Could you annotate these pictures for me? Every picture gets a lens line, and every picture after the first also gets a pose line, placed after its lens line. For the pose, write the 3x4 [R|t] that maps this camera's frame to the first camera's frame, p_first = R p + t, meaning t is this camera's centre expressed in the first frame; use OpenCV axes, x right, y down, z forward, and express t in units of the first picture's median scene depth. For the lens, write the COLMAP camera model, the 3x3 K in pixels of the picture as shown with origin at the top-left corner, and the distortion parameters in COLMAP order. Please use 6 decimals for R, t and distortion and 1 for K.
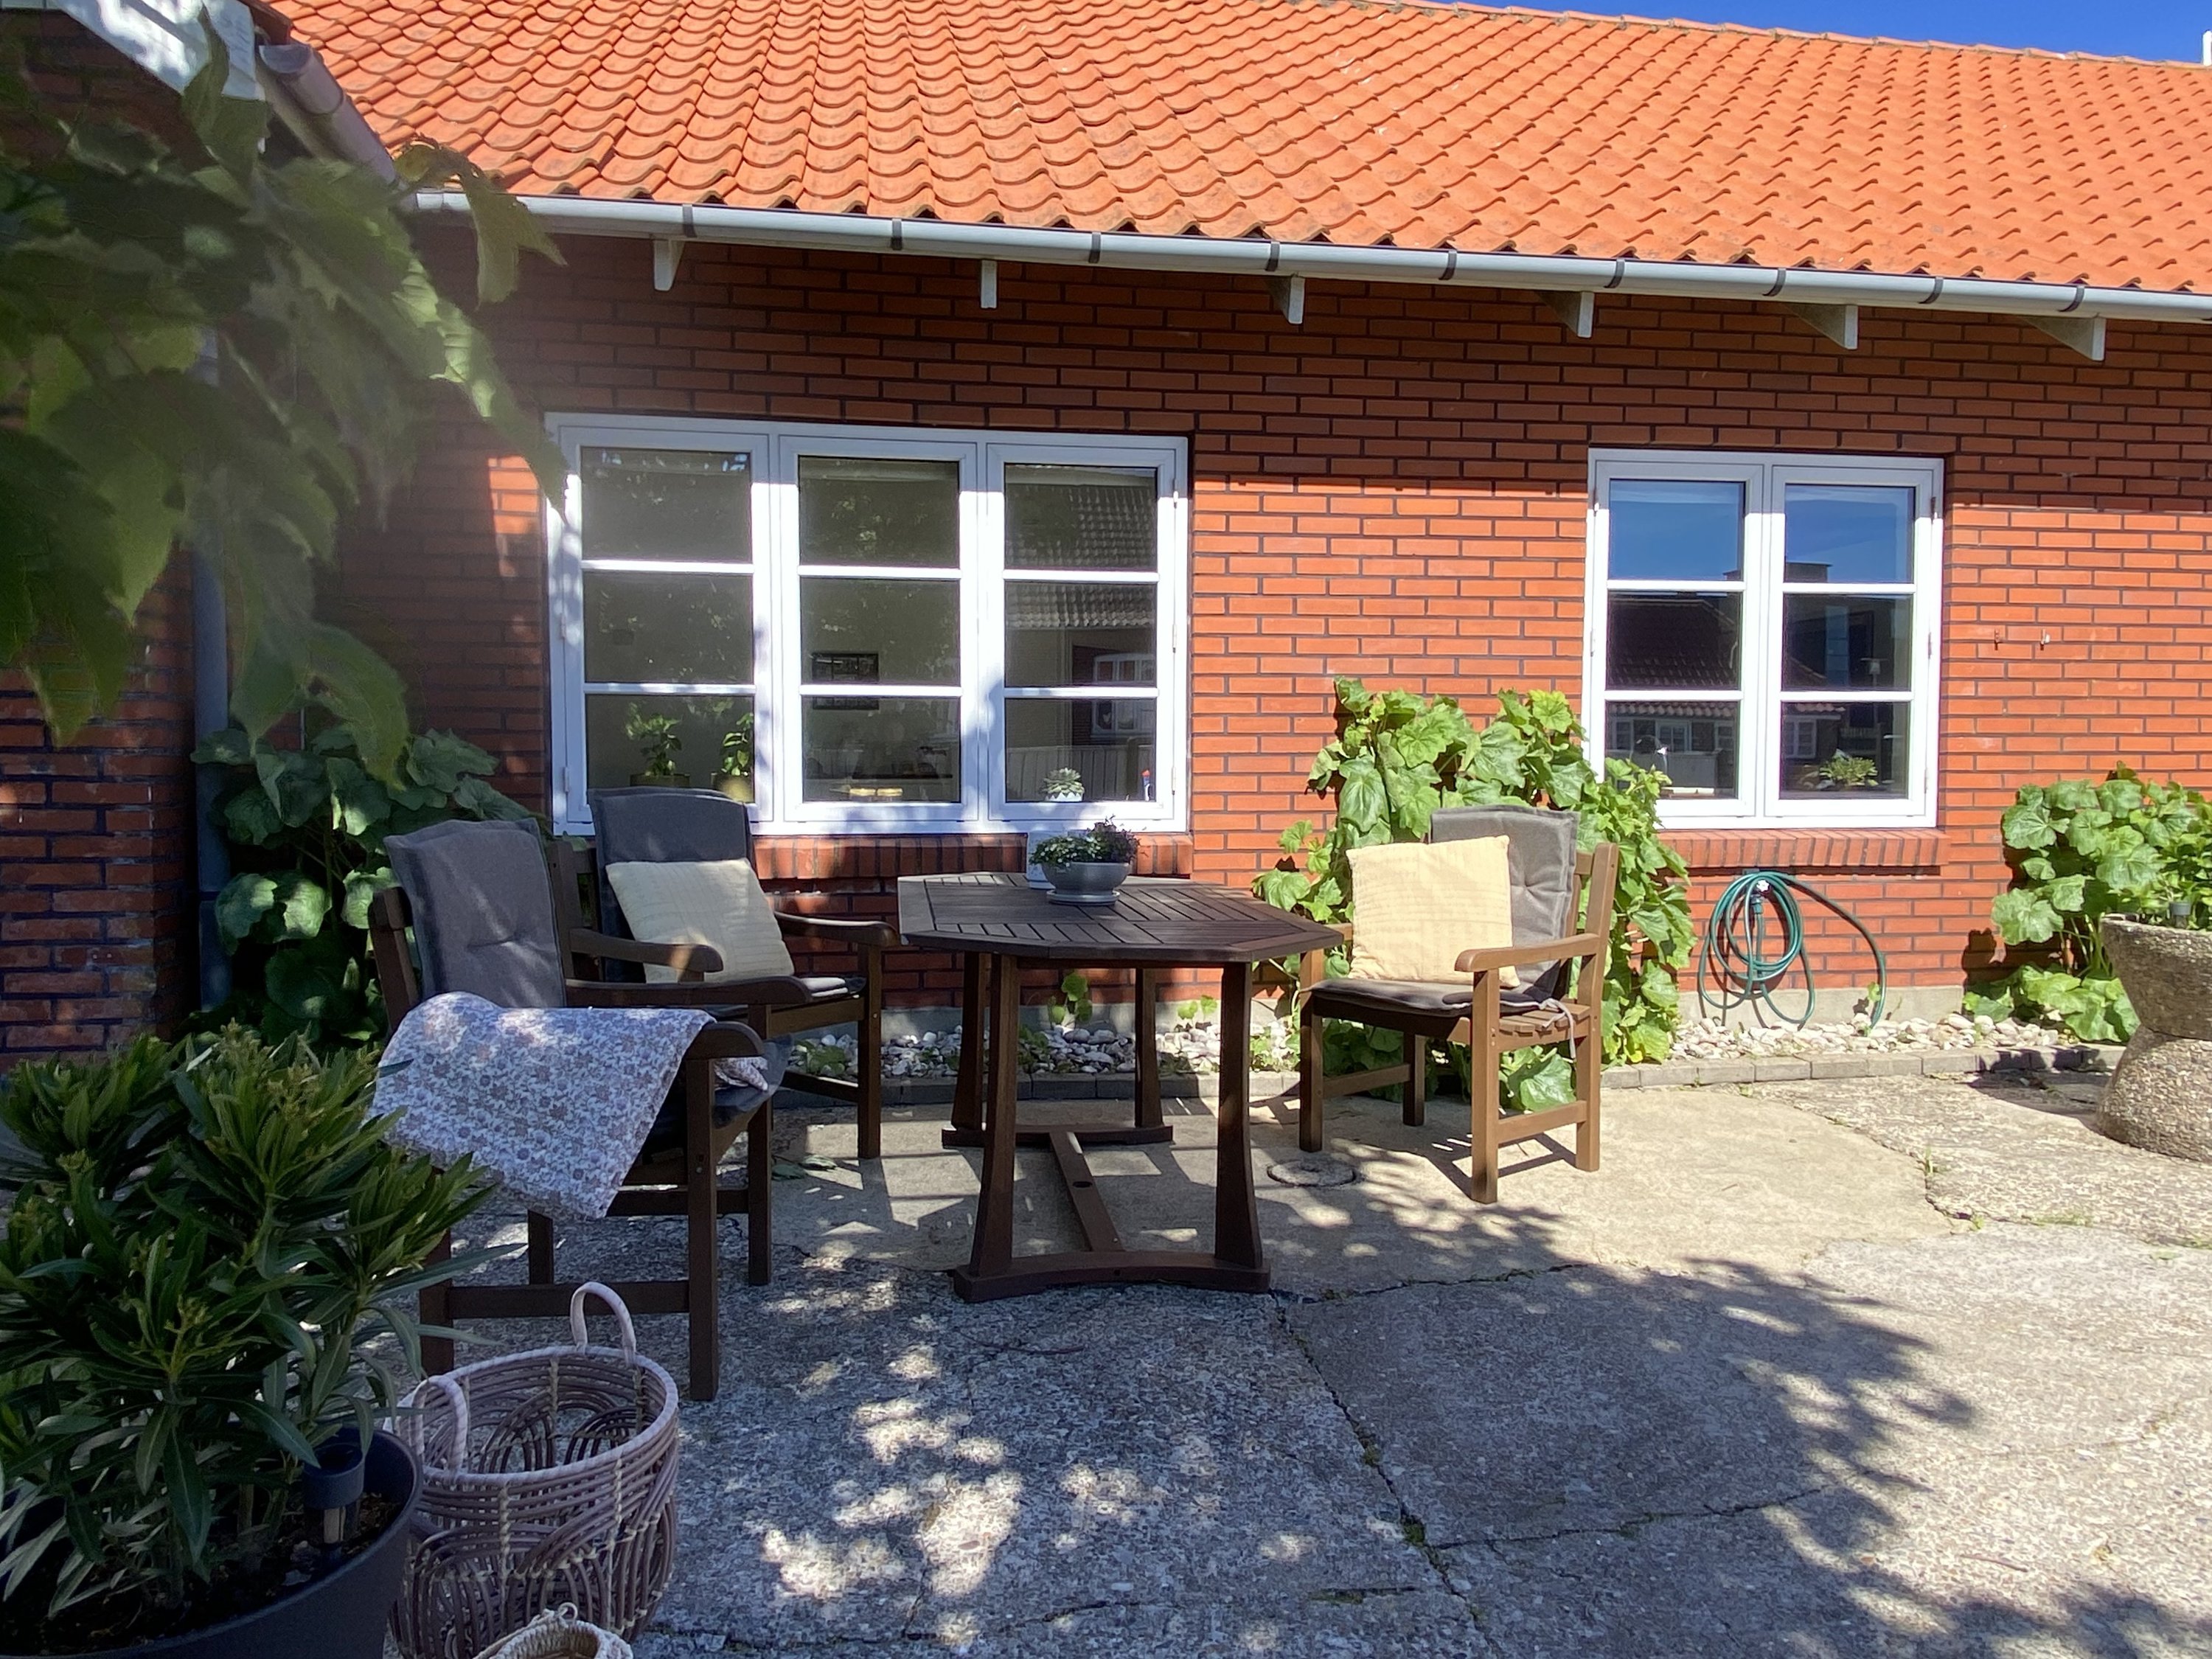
lens RADIAL K [[1408.9, 0, 1109.5], [0, 1408.9, 821.3], [0, 0, 1]] dist [0.087888, -0.098657]
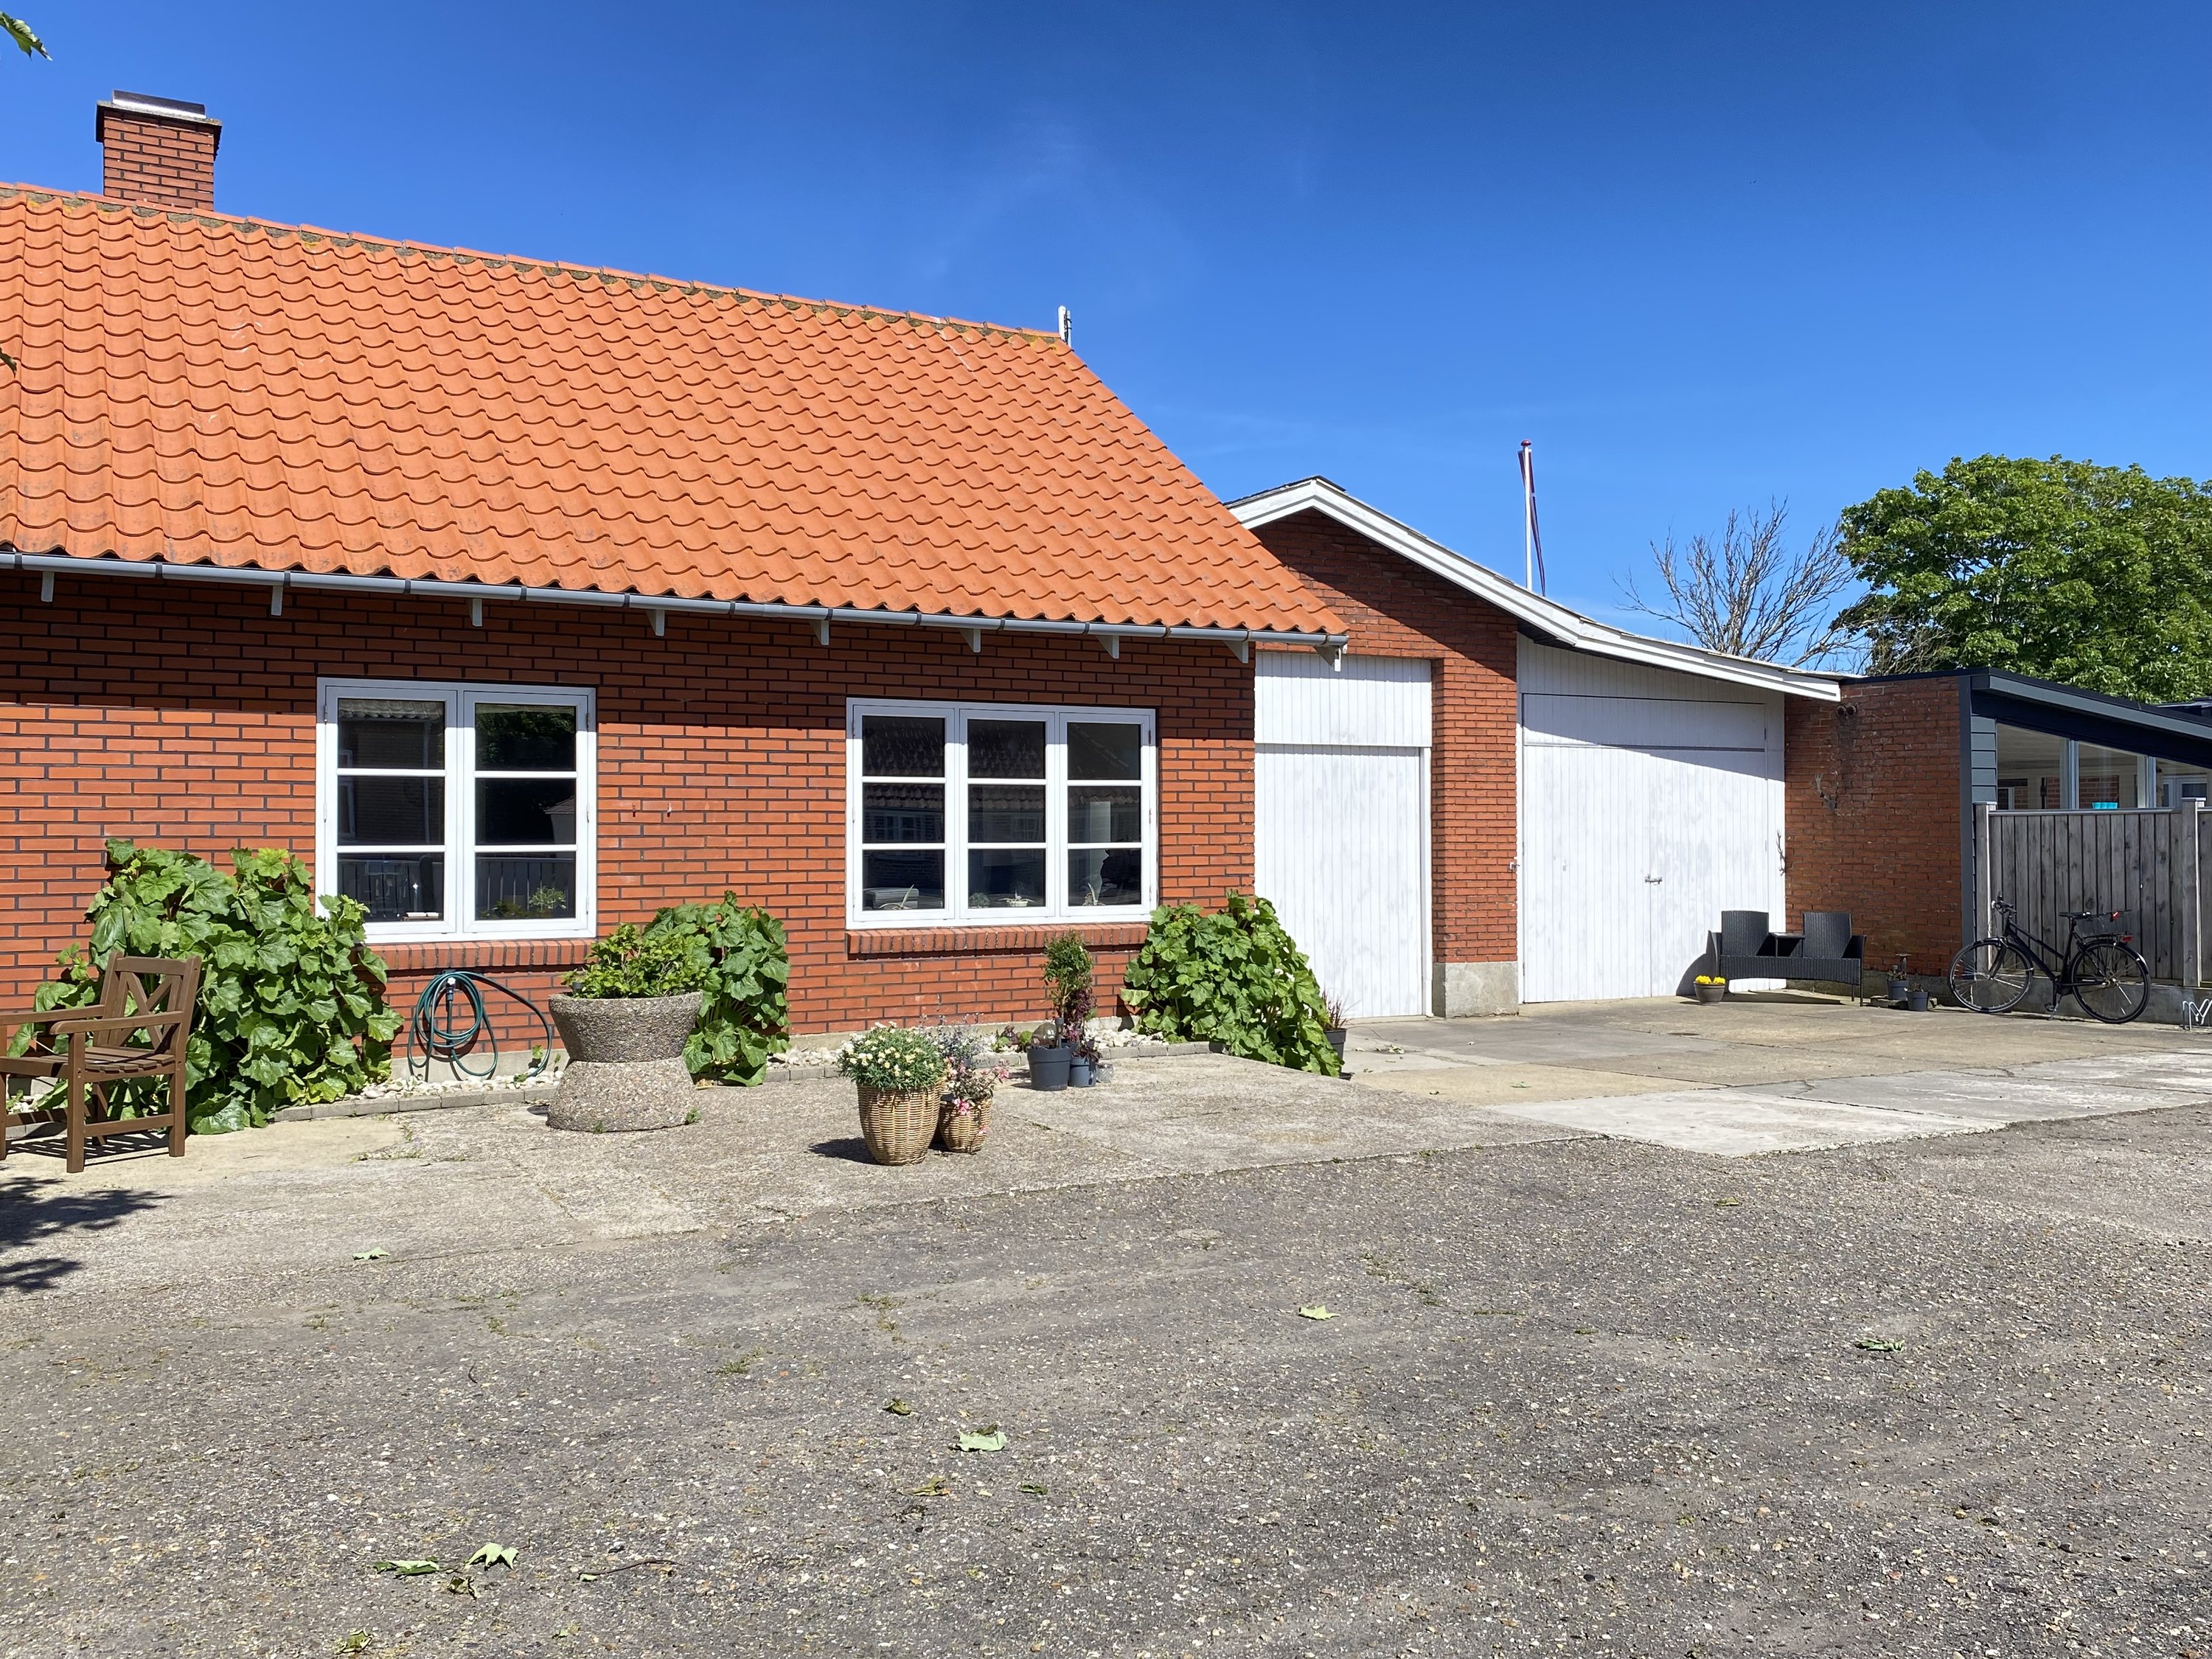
lens RADIAL K [[1838.6, 0, 1111.2], [0, 1838.6, 809.3], [0, 0, 1]] dist [0.054780, -0.104486]
pose [[0.939983, 0.002959, 0.341208, 0.466259], [0.017941, 0.998151, -0.058080, -0.007929], [-0.340748, 0.060716, 0.938192, -1.041138]]
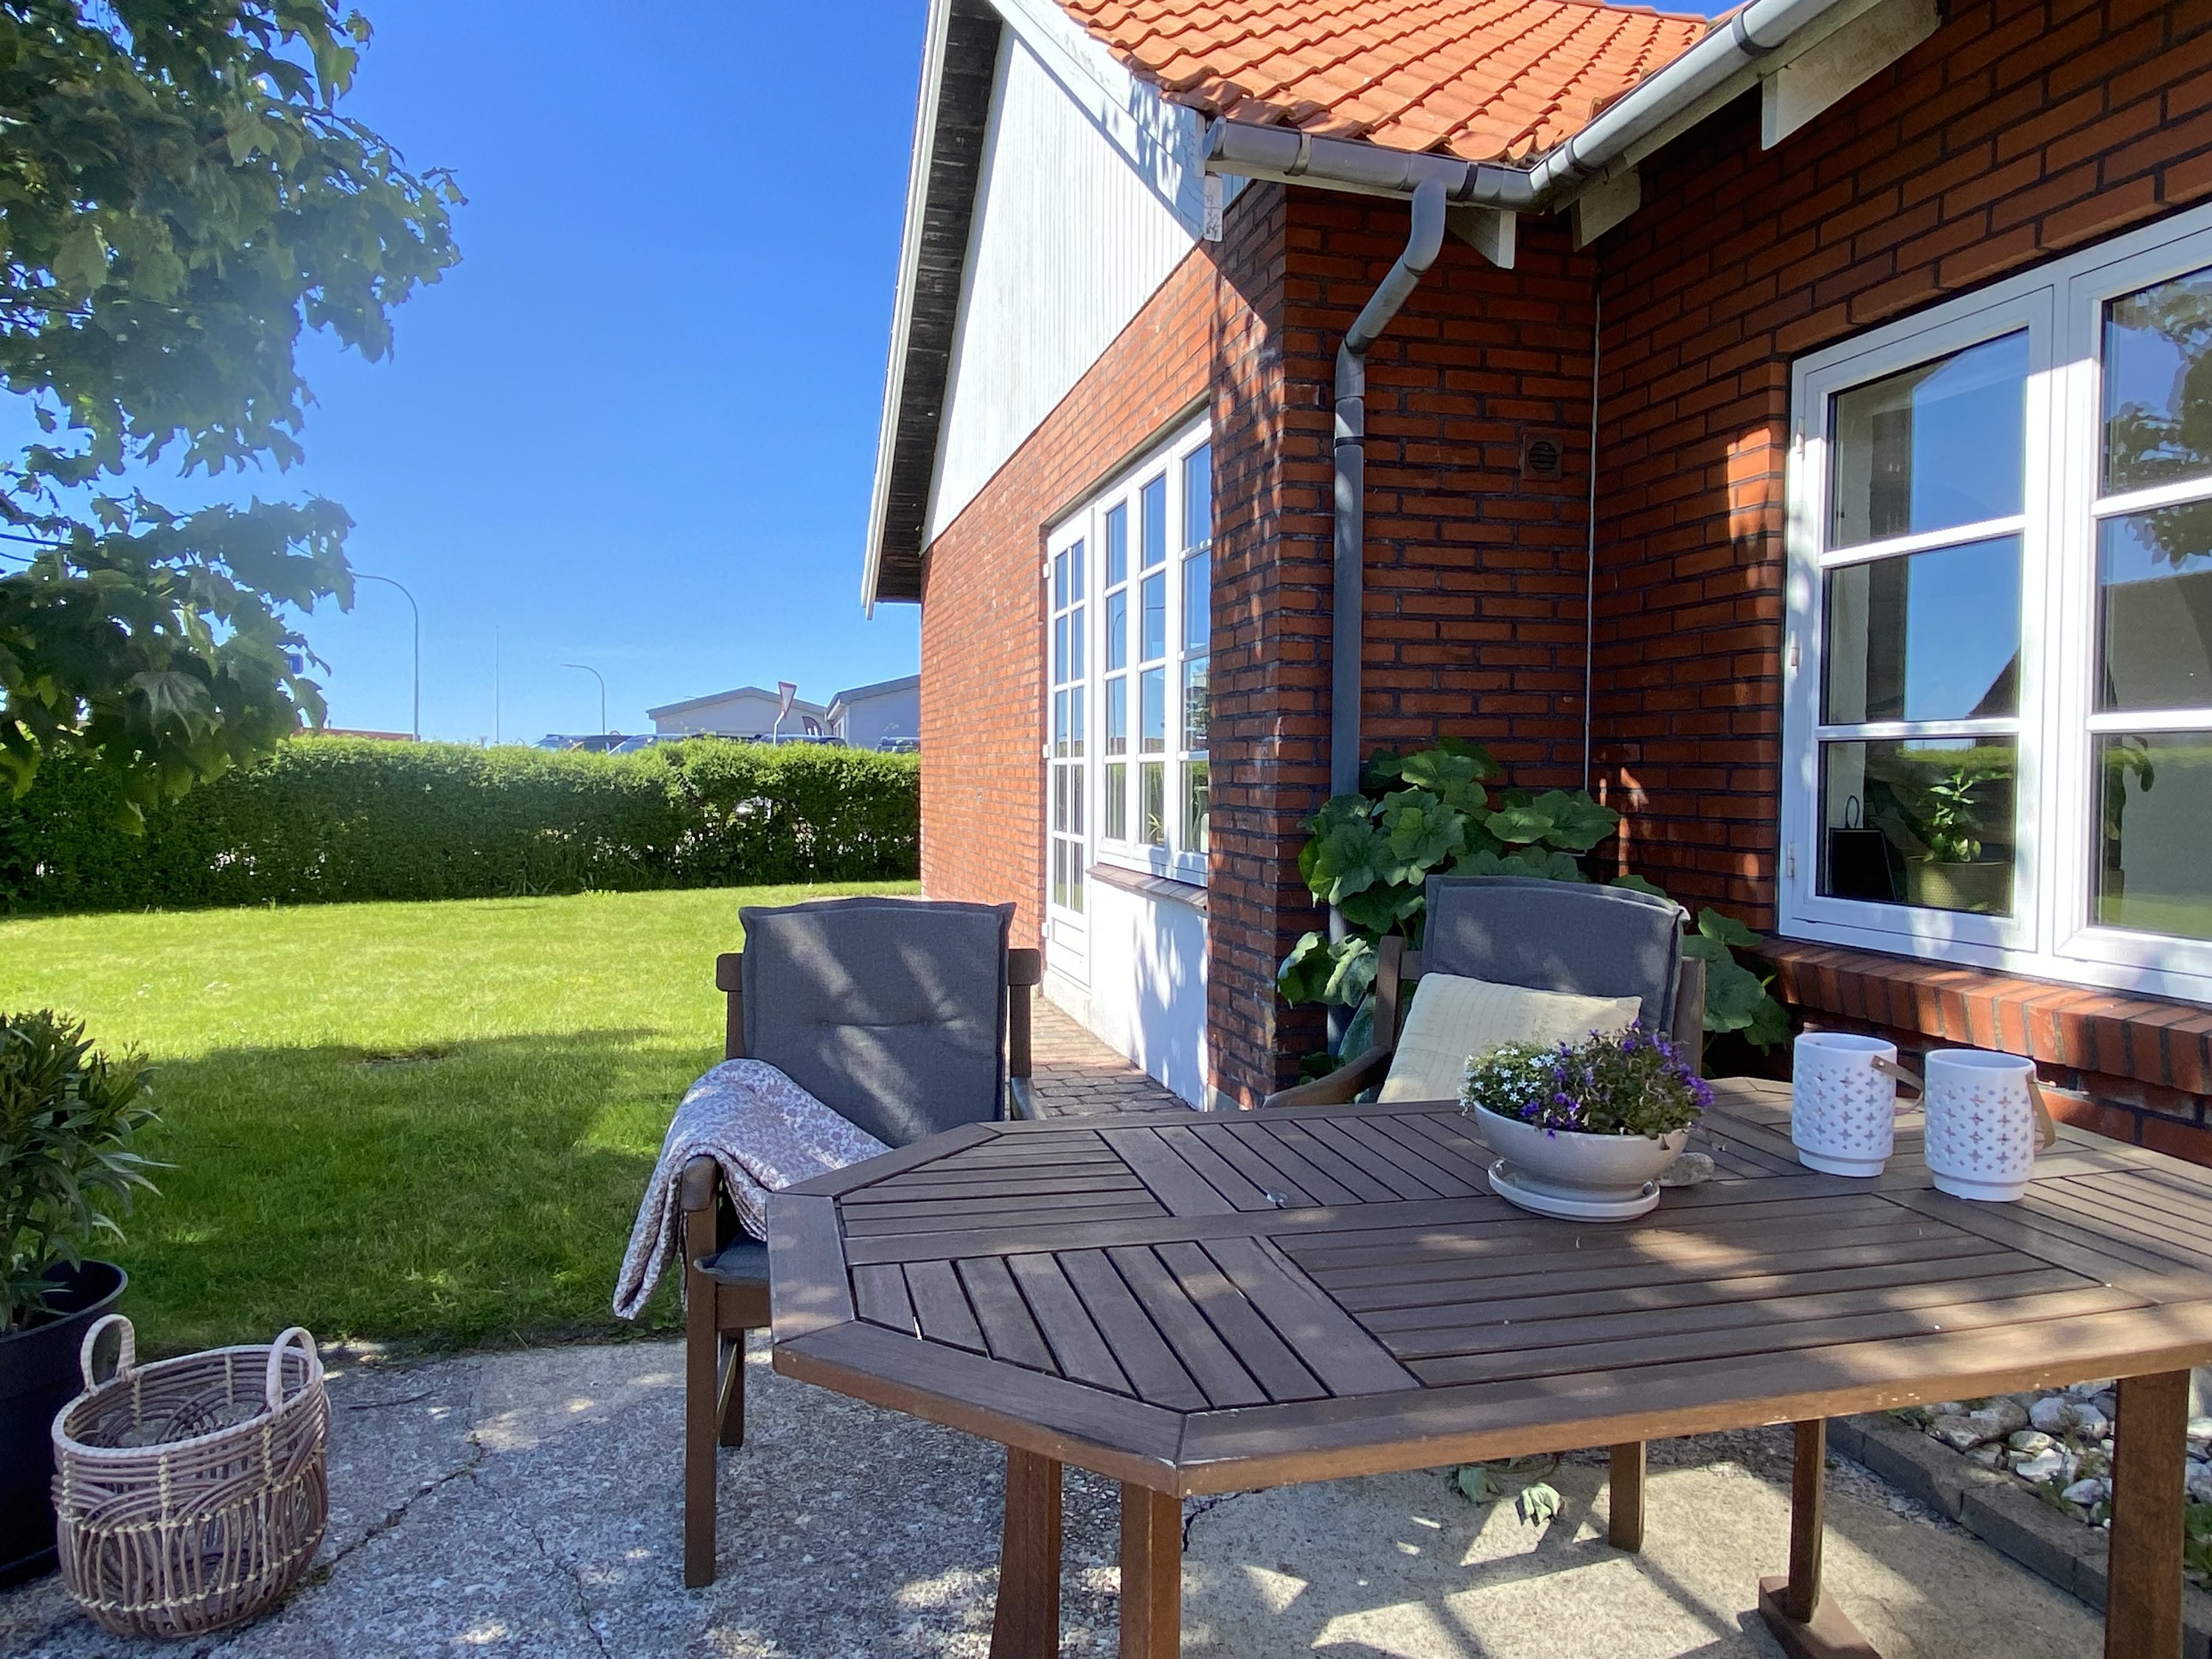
lens RADIAL K [[1395.3, 0, 1099.3], [0, 1395.3, 820.6], [0, 0, 1]] dist [0.084010, -0.118607]
pose [[0.093278, 0.034084, -0.995057, 0.285374], [-0.050935, 0.998269, 0.029419, -0.049136], [0.994336, 0.047939, 0.094852, 0.544769]]
